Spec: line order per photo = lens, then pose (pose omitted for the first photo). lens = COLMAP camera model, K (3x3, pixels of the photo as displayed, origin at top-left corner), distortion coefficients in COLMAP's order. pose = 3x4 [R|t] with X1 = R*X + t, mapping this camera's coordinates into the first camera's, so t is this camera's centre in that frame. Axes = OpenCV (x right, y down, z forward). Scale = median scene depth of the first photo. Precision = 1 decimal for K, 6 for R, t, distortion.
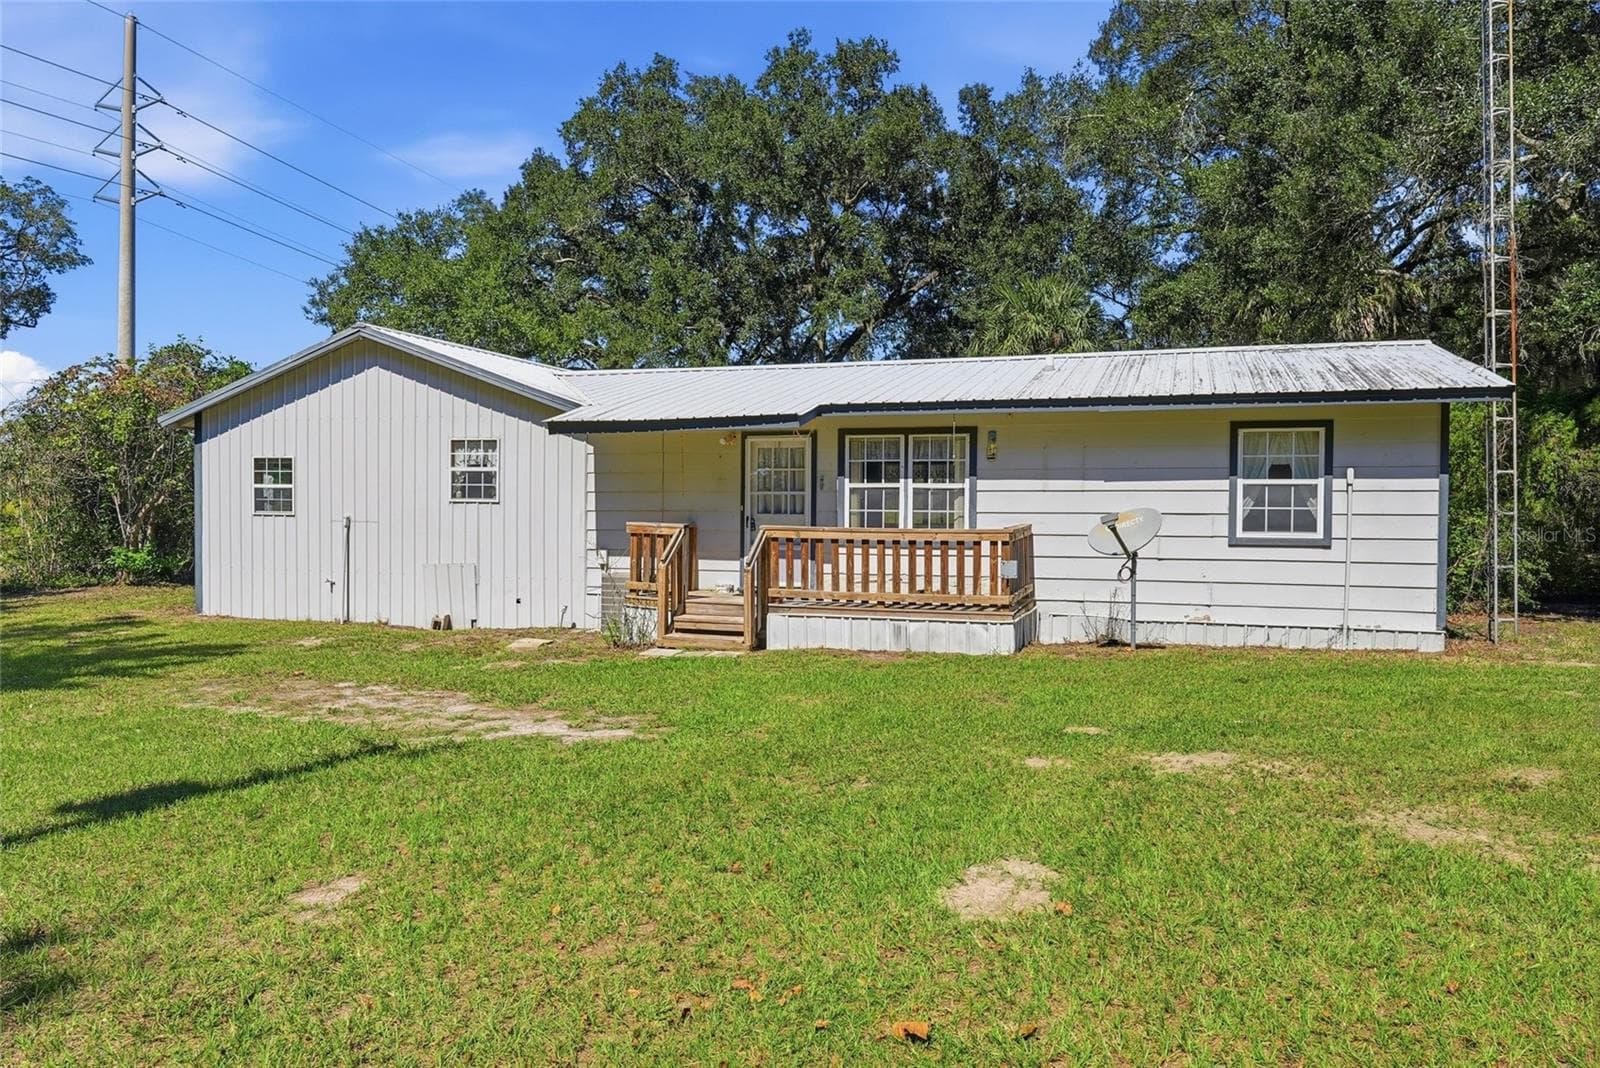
lens RADIAL K [[1111.2, 0, 800.0], [0, 1111.2, 534.0], [0, 0, 1]] dist [0.002185, -0.000324]
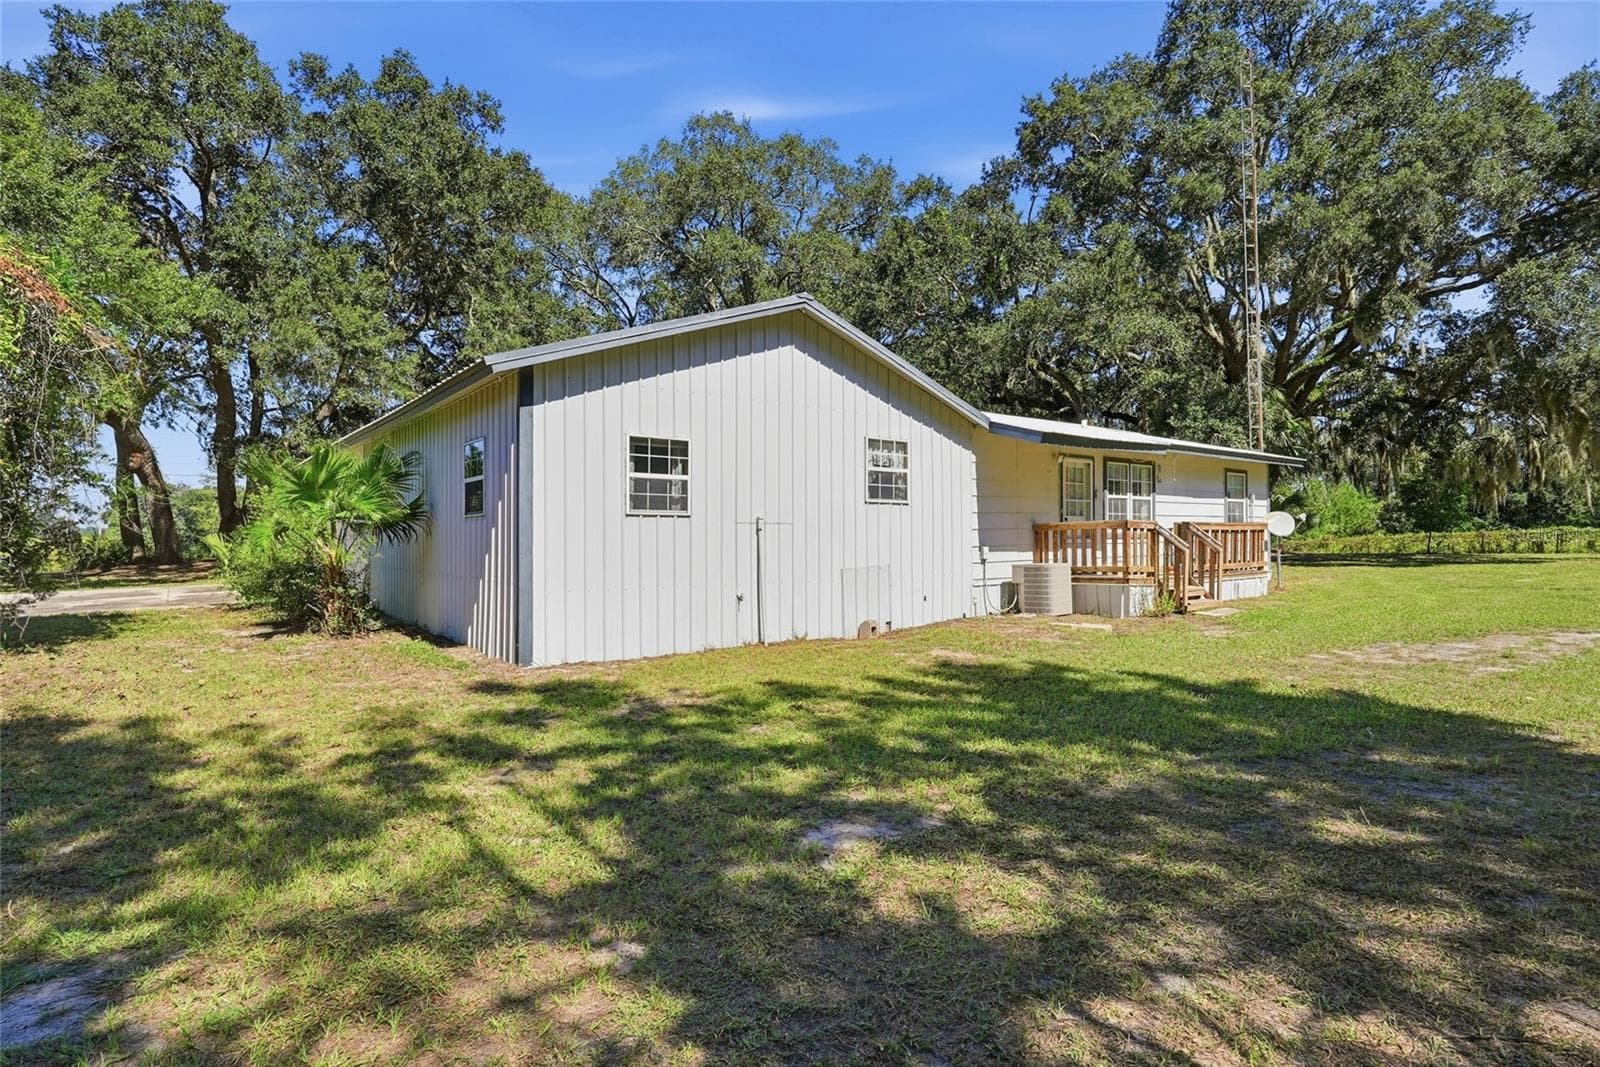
lens RADIAL K [[814.3, 0, 800.0], [0, 814.3, 533.5], [0, 0, 1]] dist [0.000558, 0.000001]
pose [[0.550010, -0.009449, 0.835105, -1.029438], [0.024393, 0.999691, -0.004754, 0.000083], [-0.834802, 0.022985, 0.550070, 0.727896]]
